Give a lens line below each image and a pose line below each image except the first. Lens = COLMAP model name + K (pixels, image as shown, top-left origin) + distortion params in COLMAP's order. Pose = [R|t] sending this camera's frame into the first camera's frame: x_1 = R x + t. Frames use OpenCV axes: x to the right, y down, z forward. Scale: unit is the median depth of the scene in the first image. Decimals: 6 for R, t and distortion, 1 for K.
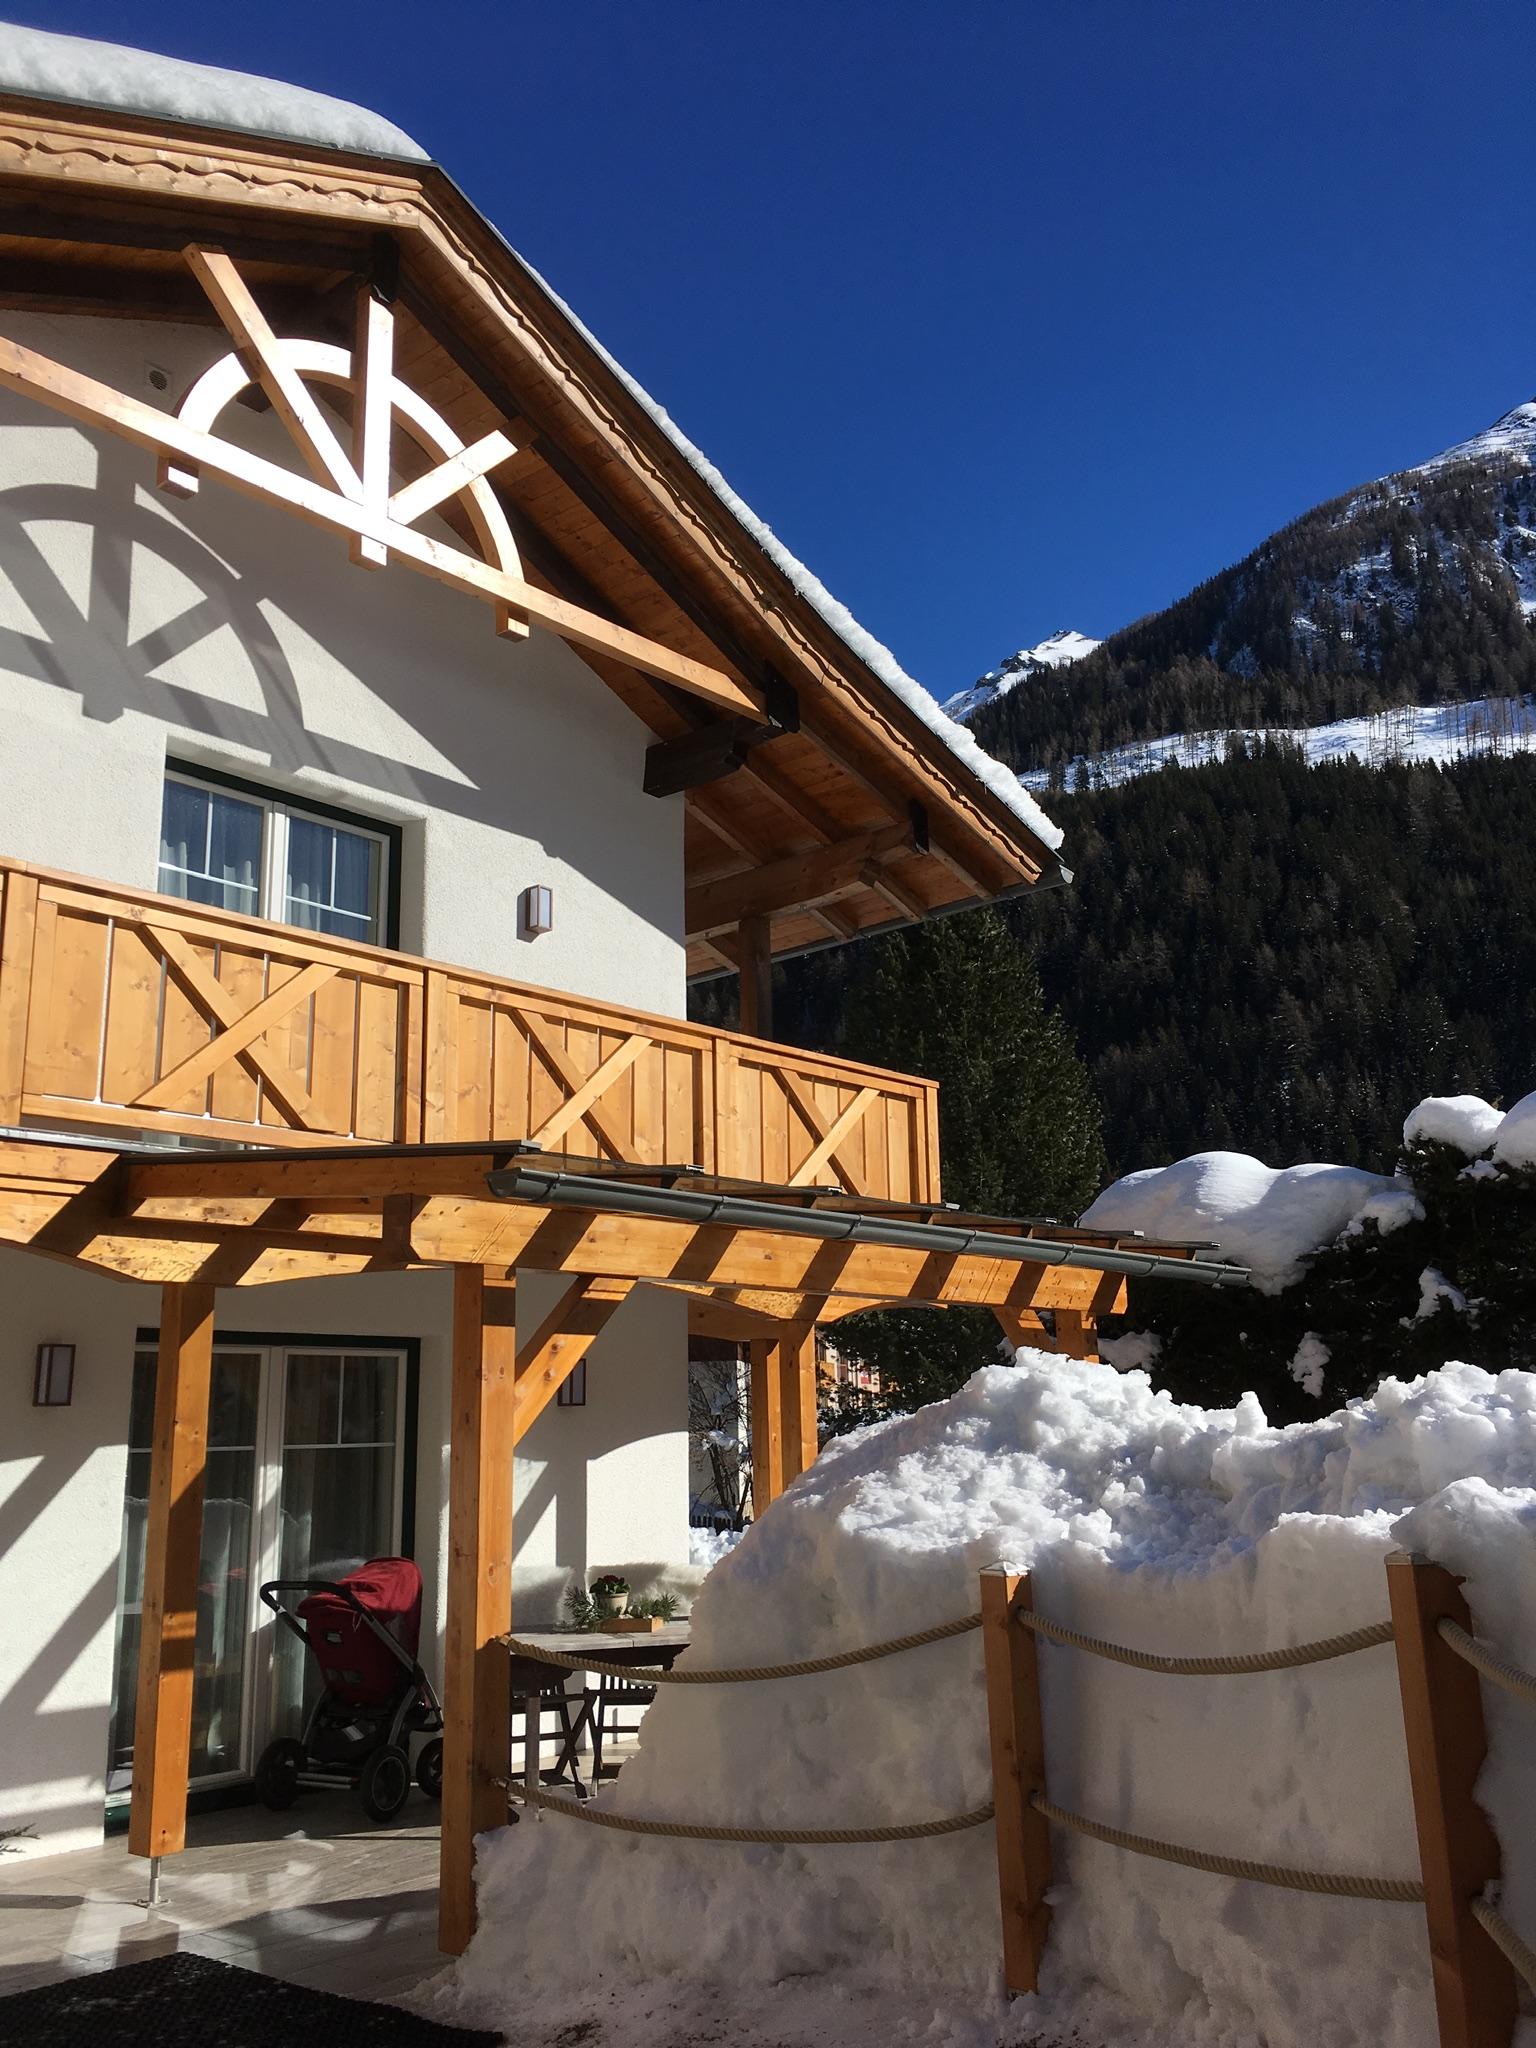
lens RADIAL K [[1750.6, 0, 760.6], [0, 1750.6, 1024.8], [0, 0, 1]] dist [0.078915, -0.104659]
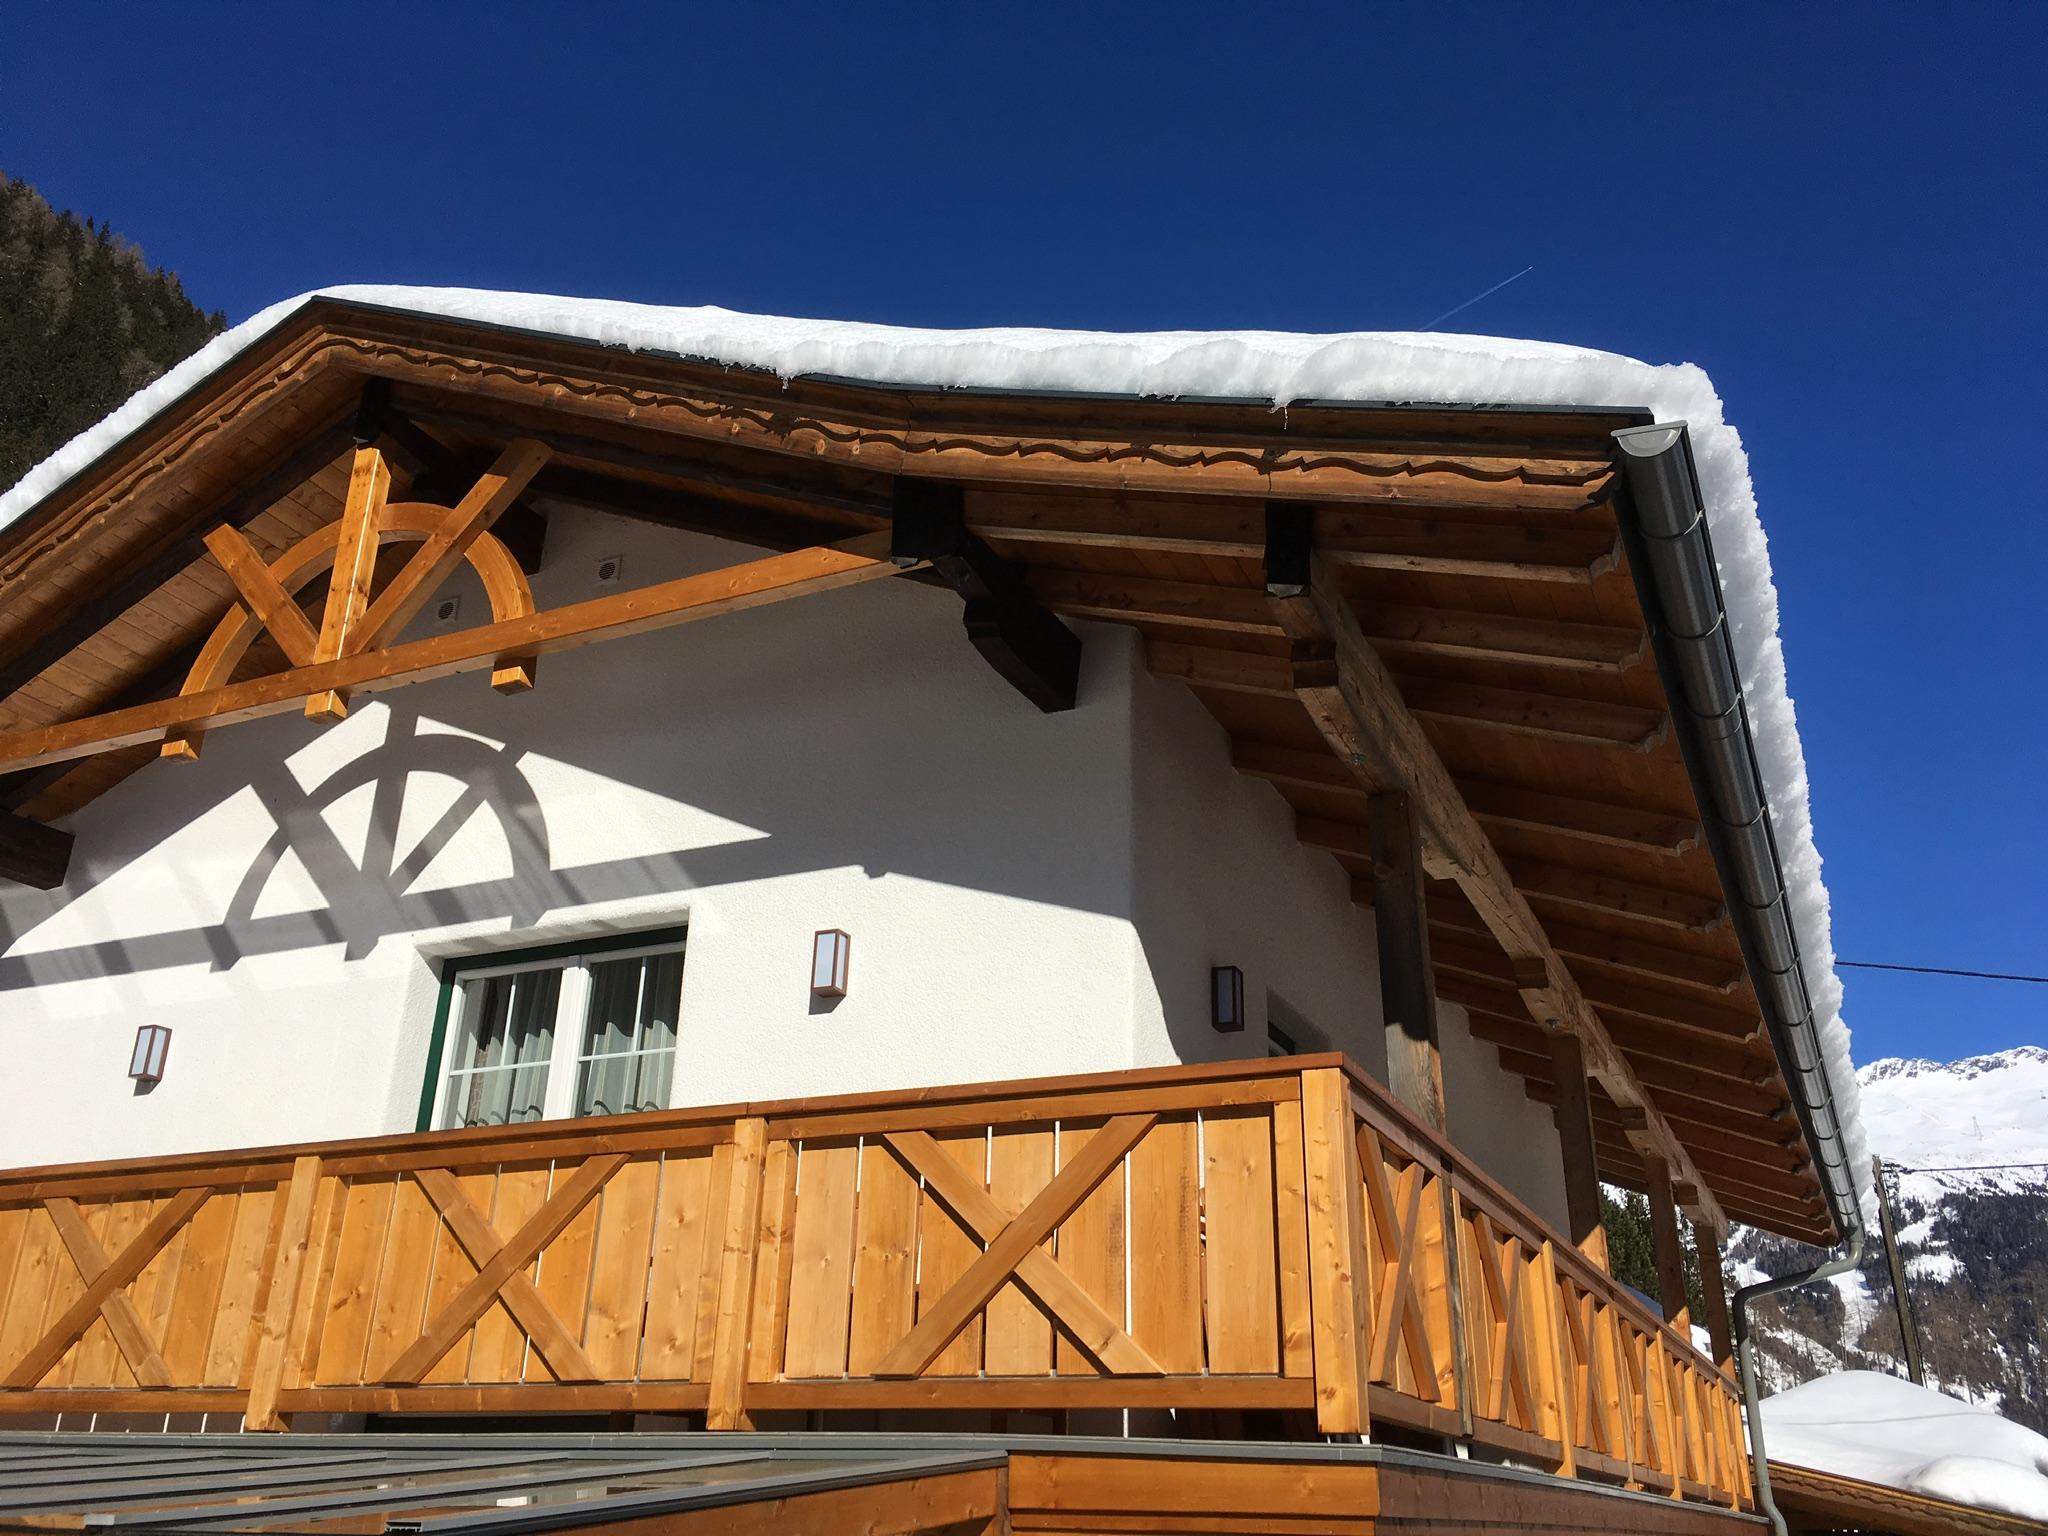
lens RADIAL K [[1750.6, 0, 1021.5], [0, 1750.6, 772.5], [0, 0, 1]] dist [0.078915, -0.104659]
pose [[0.259481, -0.356453, -0.897558, 0.608856], [0.193970, 0.929688, -0.313137, 0.108971], [0.946068, -0.092847, 0.310378, 0.937748]]
